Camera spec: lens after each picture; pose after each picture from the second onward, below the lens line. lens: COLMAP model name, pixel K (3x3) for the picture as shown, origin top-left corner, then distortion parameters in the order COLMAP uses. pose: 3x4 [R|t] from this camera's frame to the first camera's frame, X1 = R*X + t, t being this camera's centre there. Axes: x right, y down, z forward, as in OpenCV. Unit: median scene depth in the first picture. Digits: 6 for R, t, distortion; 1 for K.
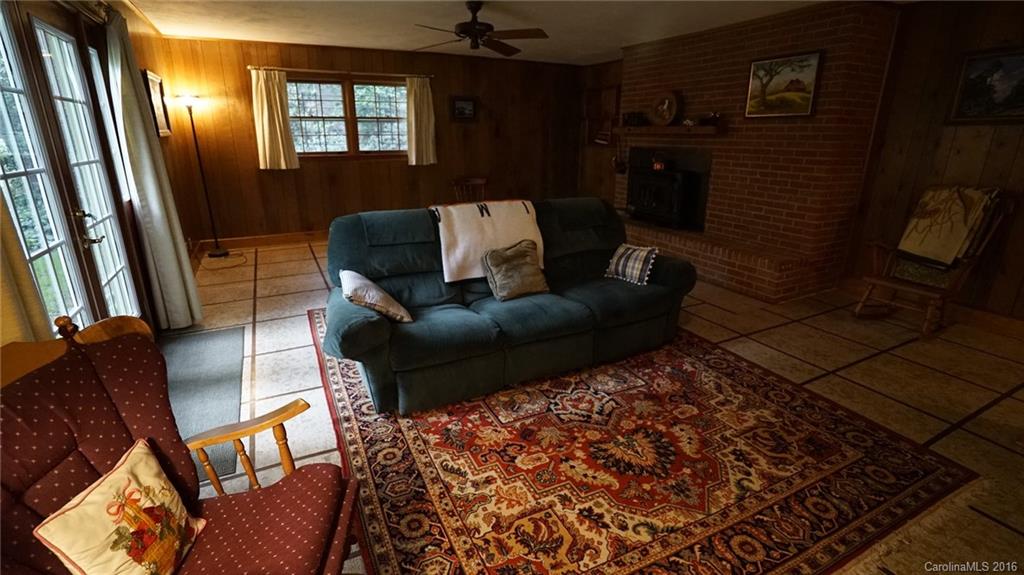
lens RADIAL K [[468.8, 0, 510.8], [0, 468.8, 286.9], [0, 0, 1]] dist [-0.032412, 0.002491]
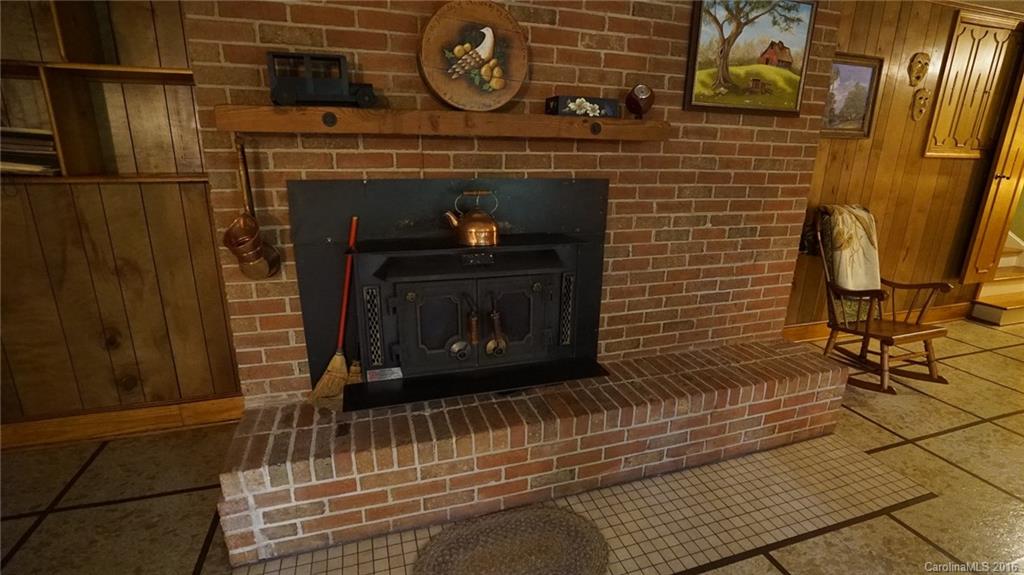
lens RADIAL K [[468.8, 0, 513.2], [0, 468.8, 288.5], [0, 0, 1]] dist [-0.032412, 0.002491]
pose [[0.157830, -0.265653, 0.951062, -0.010154], [0.294878, 0.931867, 0.211356, -0.431002], [-0.942410, 0.247089, 0.225412, 1.375697]]
